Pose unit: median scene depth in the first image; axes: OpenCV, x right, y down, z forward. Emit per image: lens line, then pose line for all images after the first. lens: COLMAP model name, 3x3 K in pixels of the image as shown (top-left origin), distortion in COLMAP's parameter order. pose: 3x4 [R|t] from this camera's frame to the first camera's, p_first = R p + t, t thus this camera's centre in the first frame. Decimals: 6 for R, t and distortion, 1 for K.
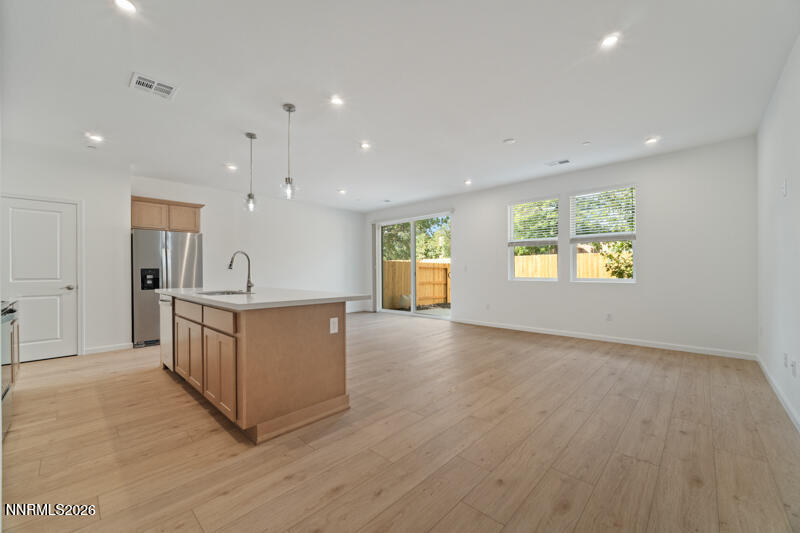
lens RADIAL K [[318.6, 0, 396.4], [0, 318.6, 265.6], [0, 0, 1]] dist [0.003306, 0.000291]
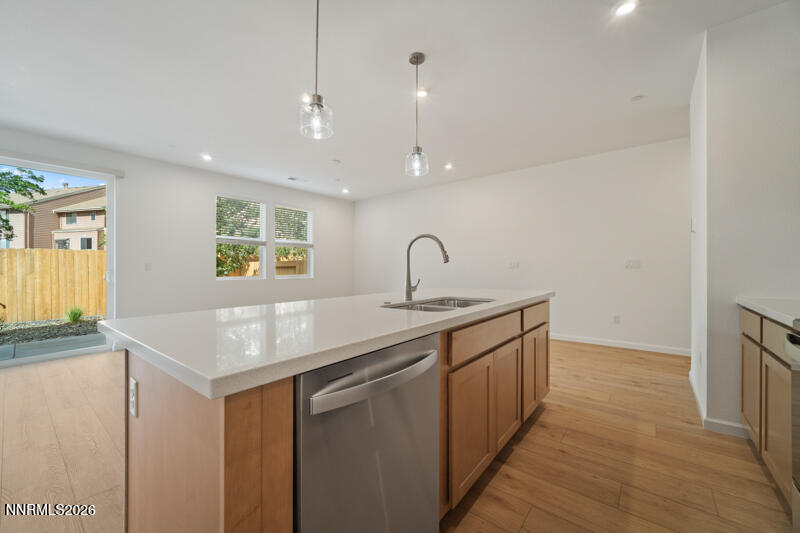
lens RADIAL K [[318.6, 0, 396.4], [0, 318.6, 265.6], [0, 0, 1]] dist [0.003306, 0.000291]
pose [[-0.092688, 0.020398, 0.995486, -1.430010], [-0.011588, 0.999700, -0.021563, 0.040341], [-0.995628, -0.013534, -0.092424, 1.454374]]
